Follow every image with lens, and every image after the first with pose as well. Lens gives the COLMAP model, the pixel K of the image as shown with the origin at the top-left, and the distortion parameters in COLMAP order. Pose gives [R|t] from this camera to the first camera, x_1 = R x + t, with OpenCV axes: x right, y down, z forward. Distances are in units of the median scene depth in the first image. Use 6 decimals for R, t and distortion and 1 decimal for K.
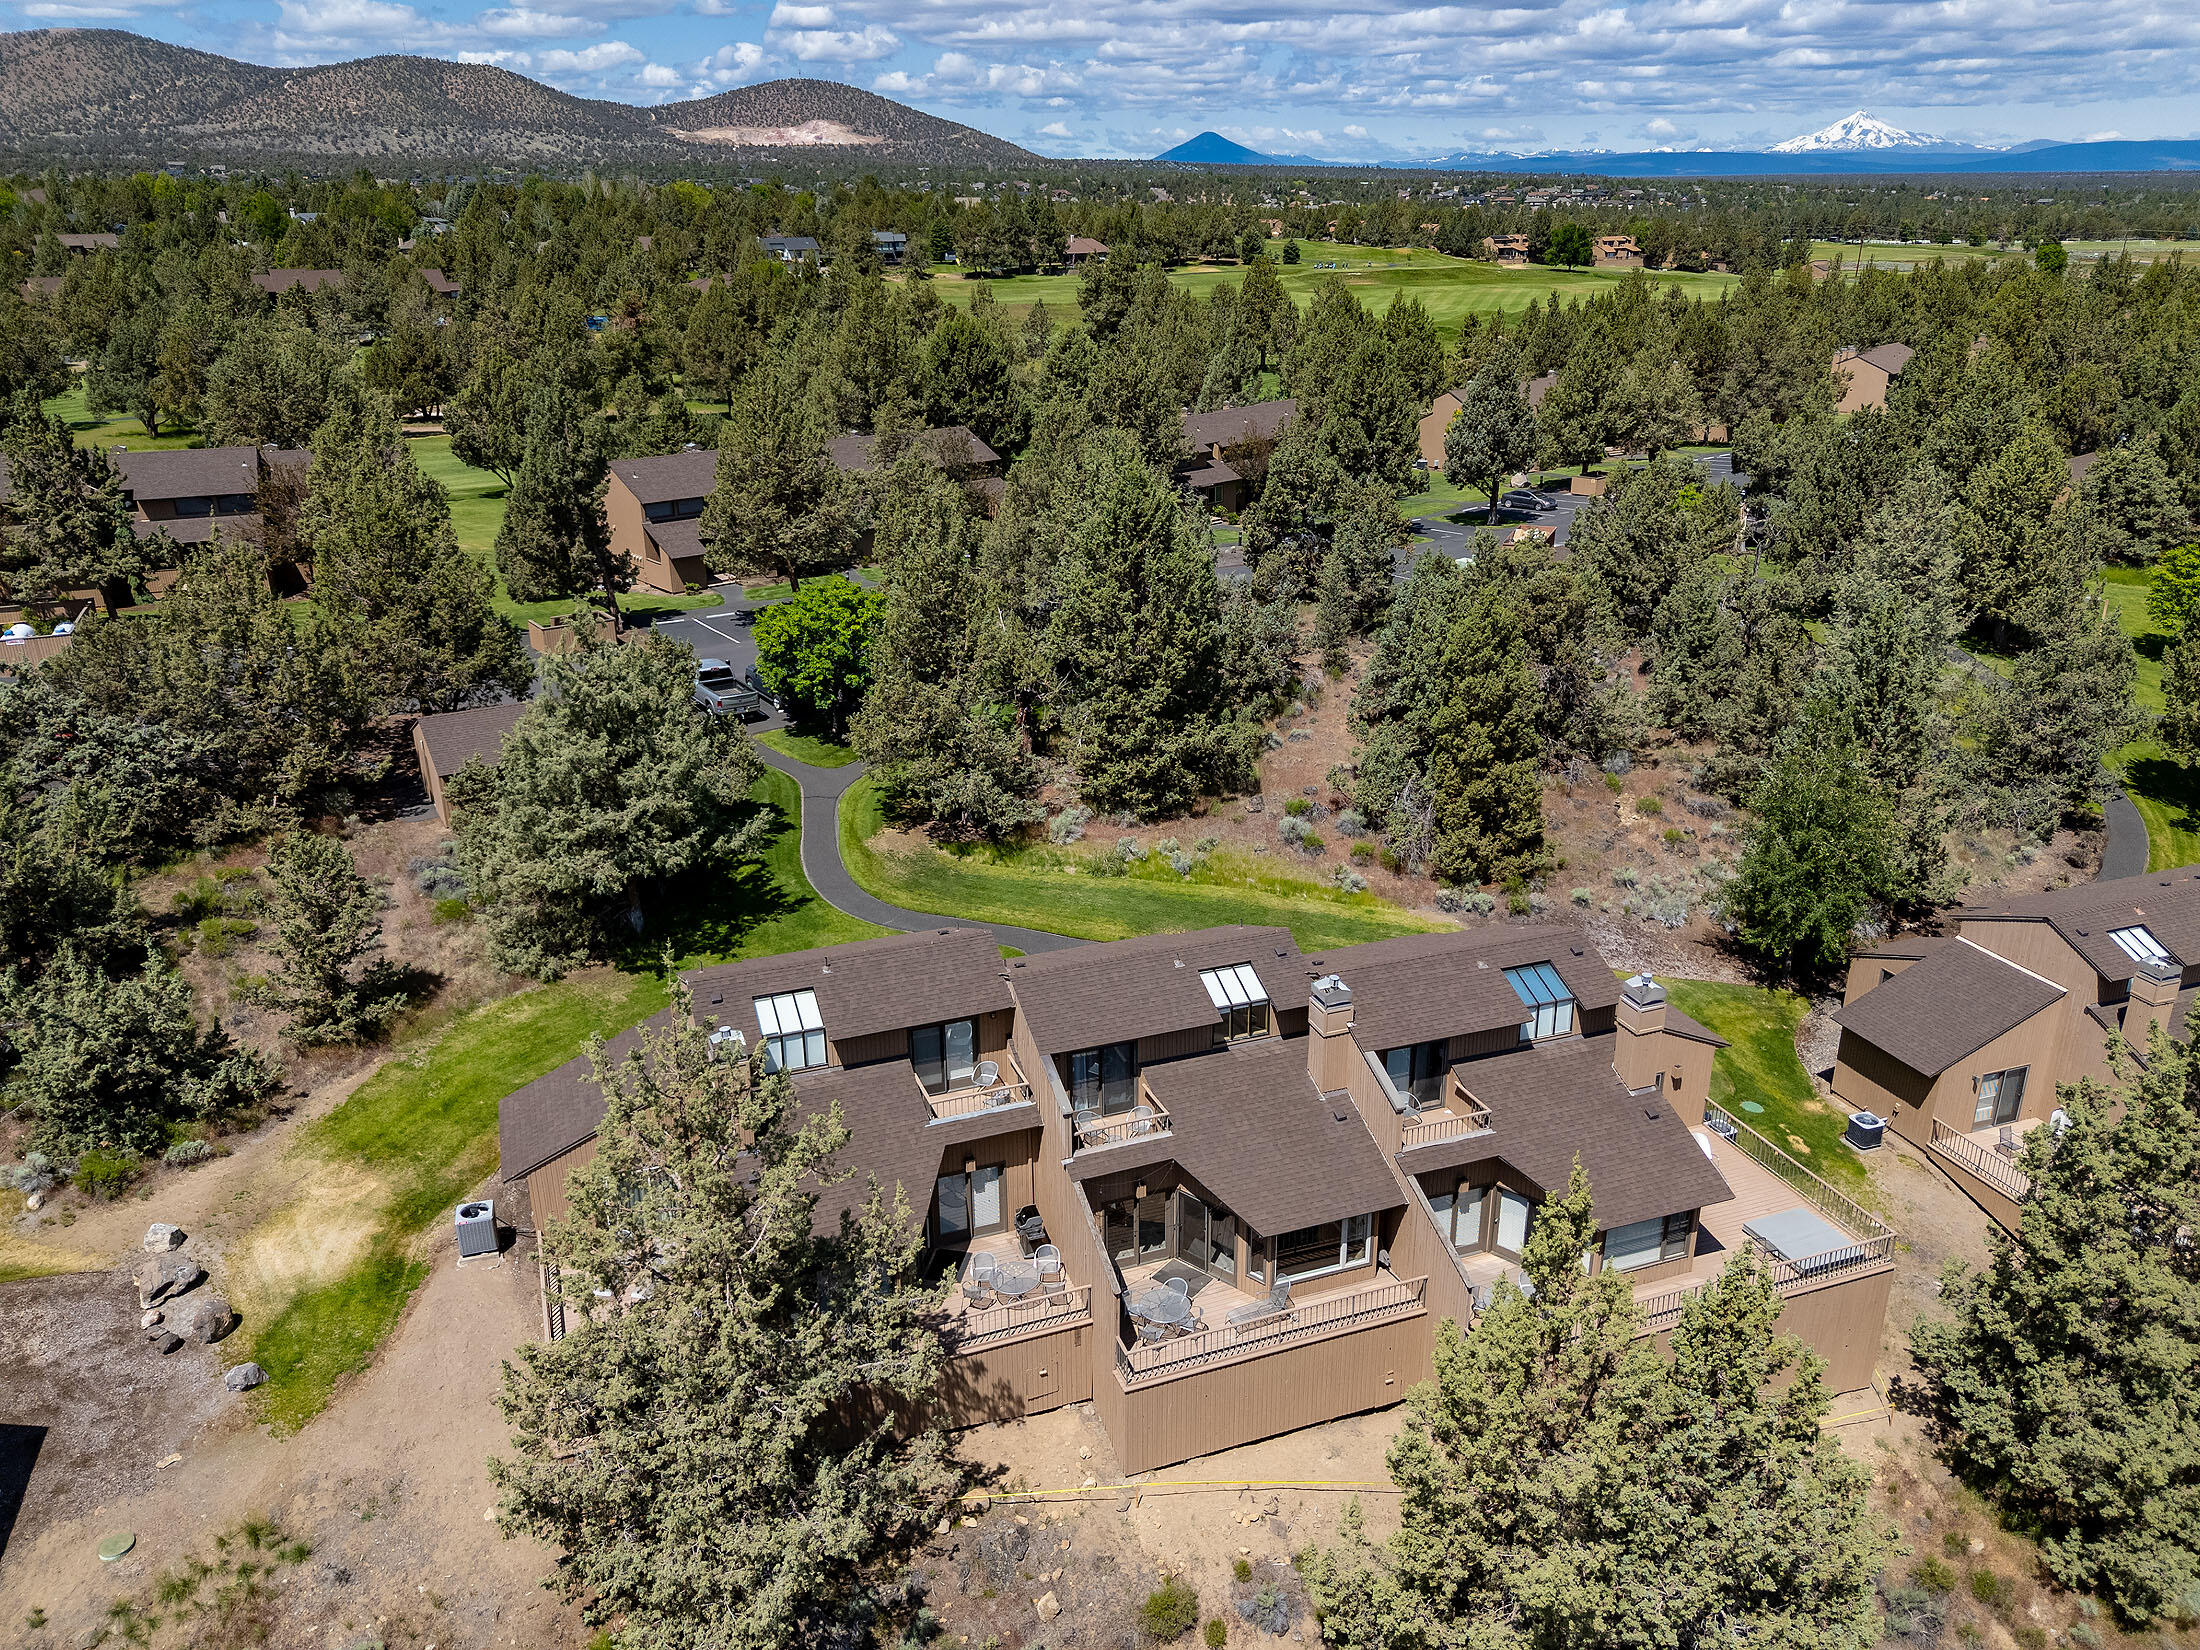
lens RADIAL K [[1604.1, 0, 1100.0], [0, 1604.1, 825.0], [0, 0, 1]] dist [0.099262, -0.131645]
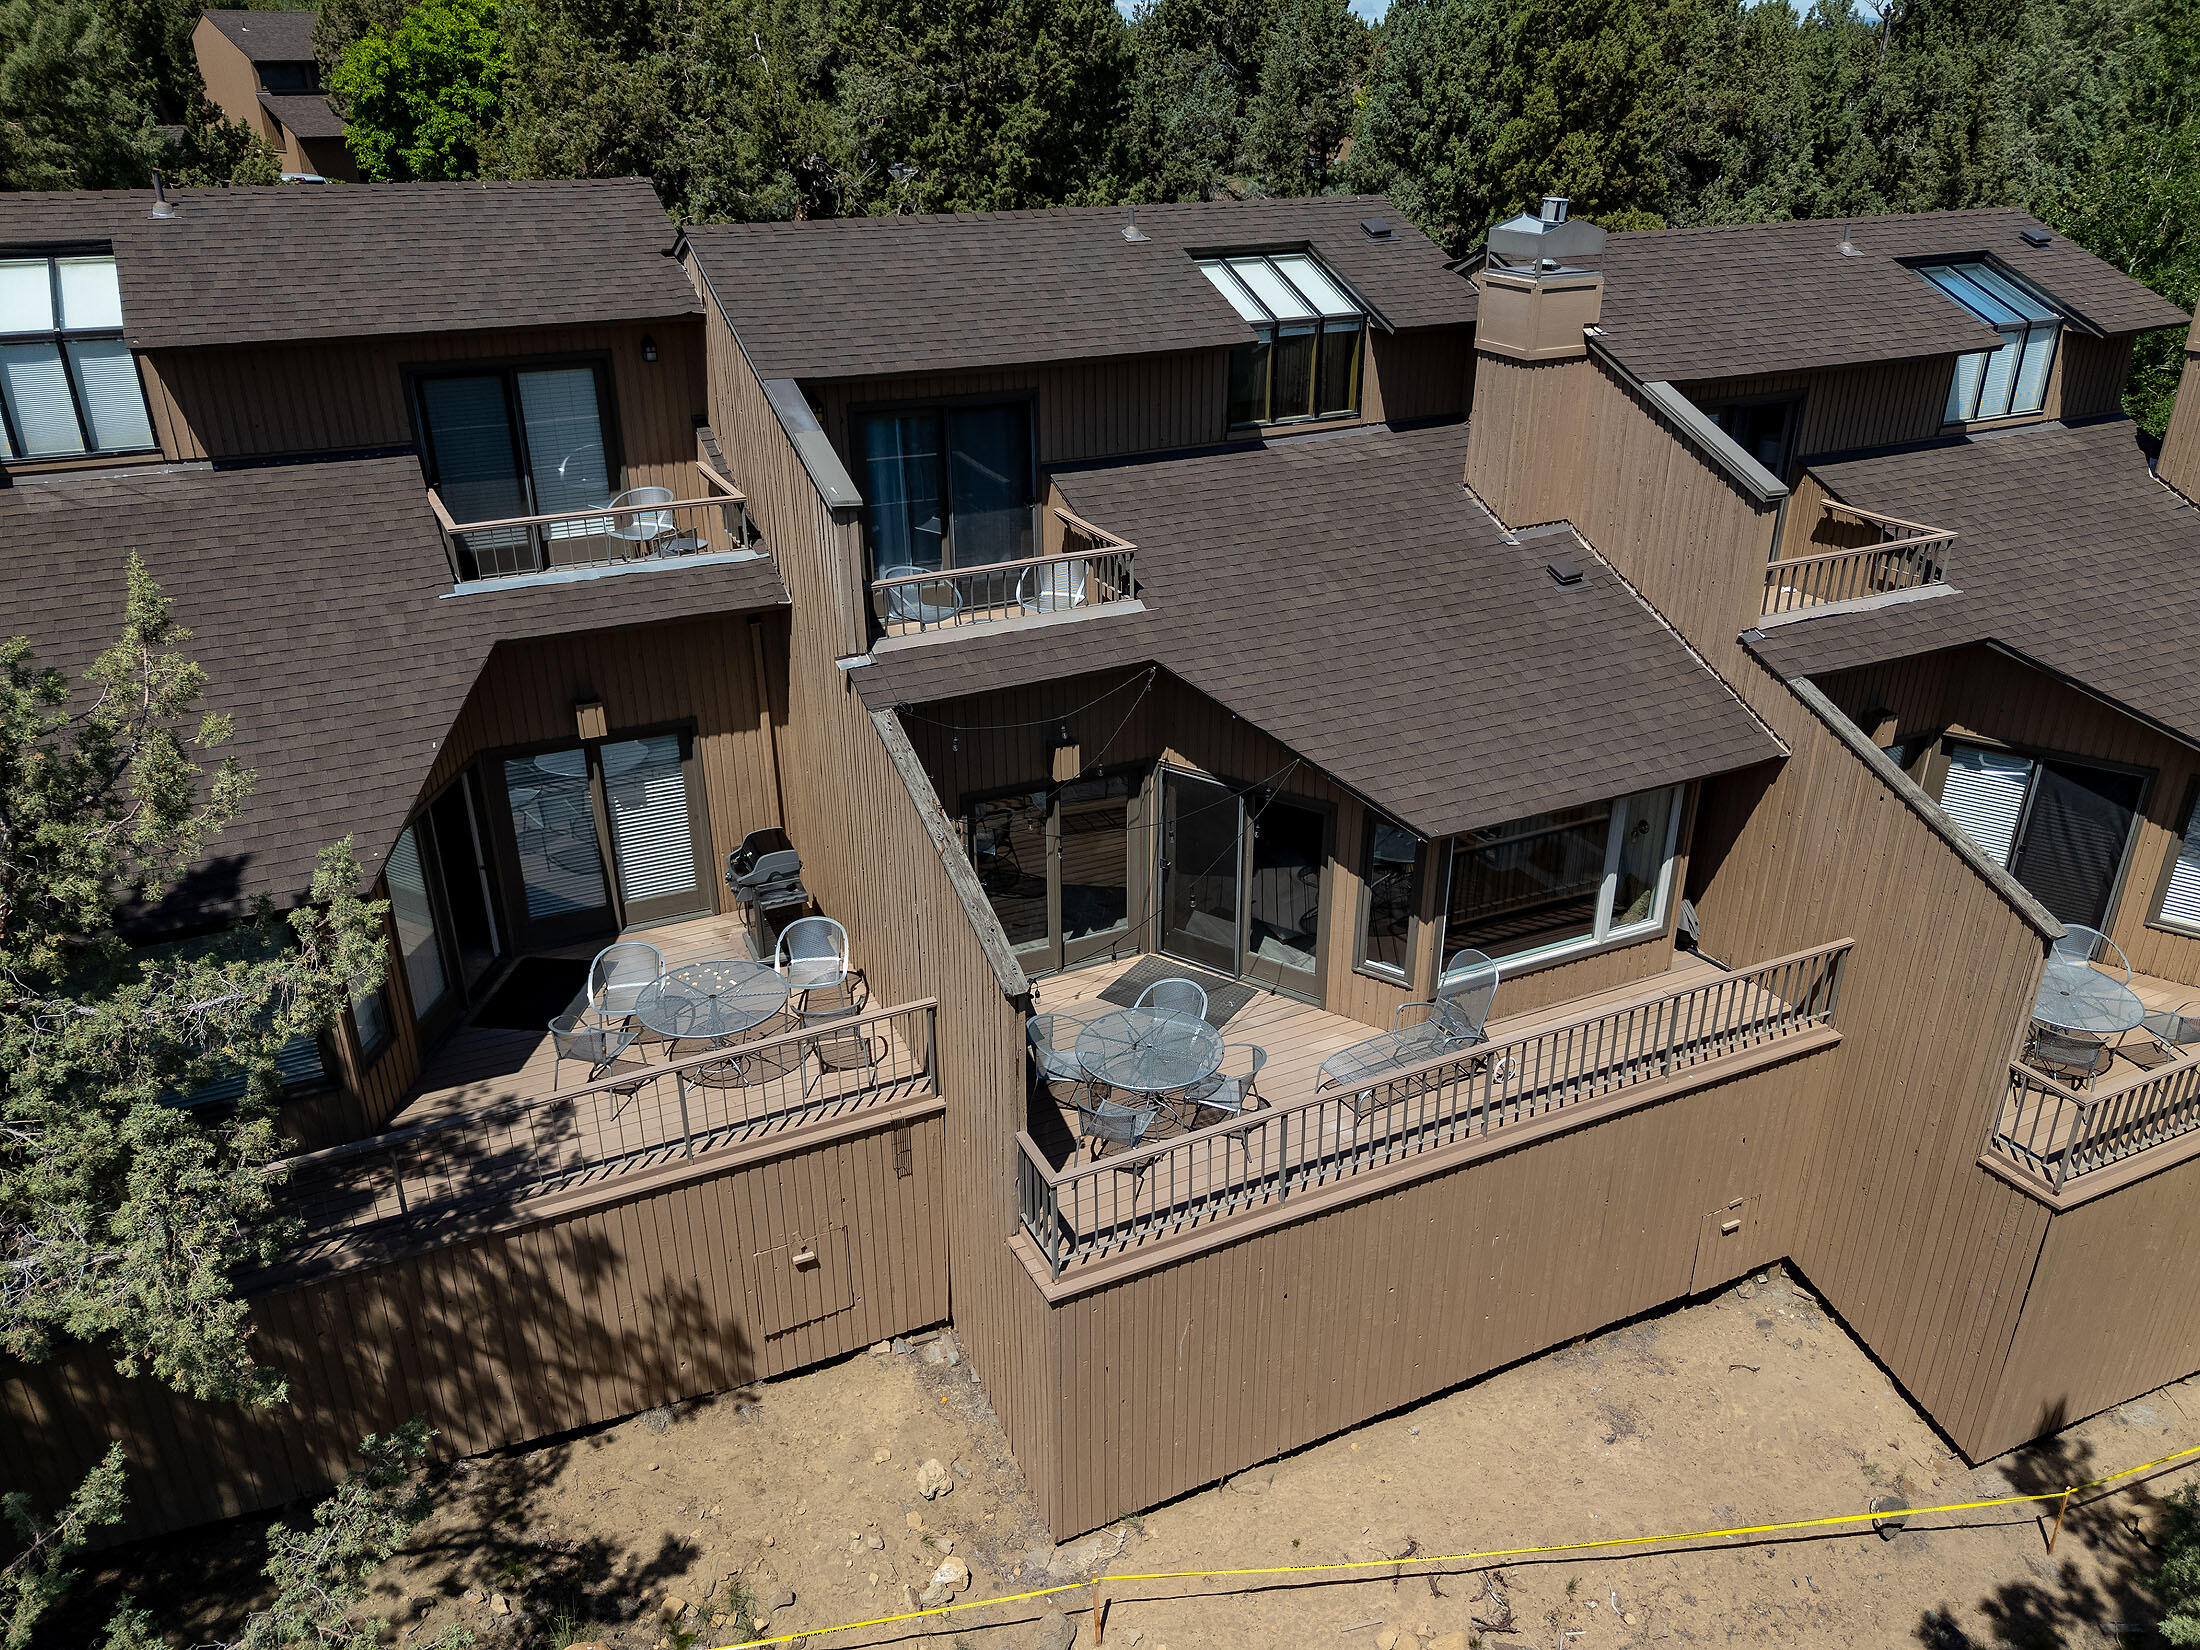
lens RADIAL K [[1604.1, 0, 1100.0], [0, 1604.1, 825.0], [0, 0, 1]] dist [0.099262, -0.131645]
pose [[0.995303, -0.037824, 0.089110, 0.000276], [0.031945, 0.997275, 0.066499, 0.214514], [-0.091382, -0.063340, 0.993799, 0.626093]]
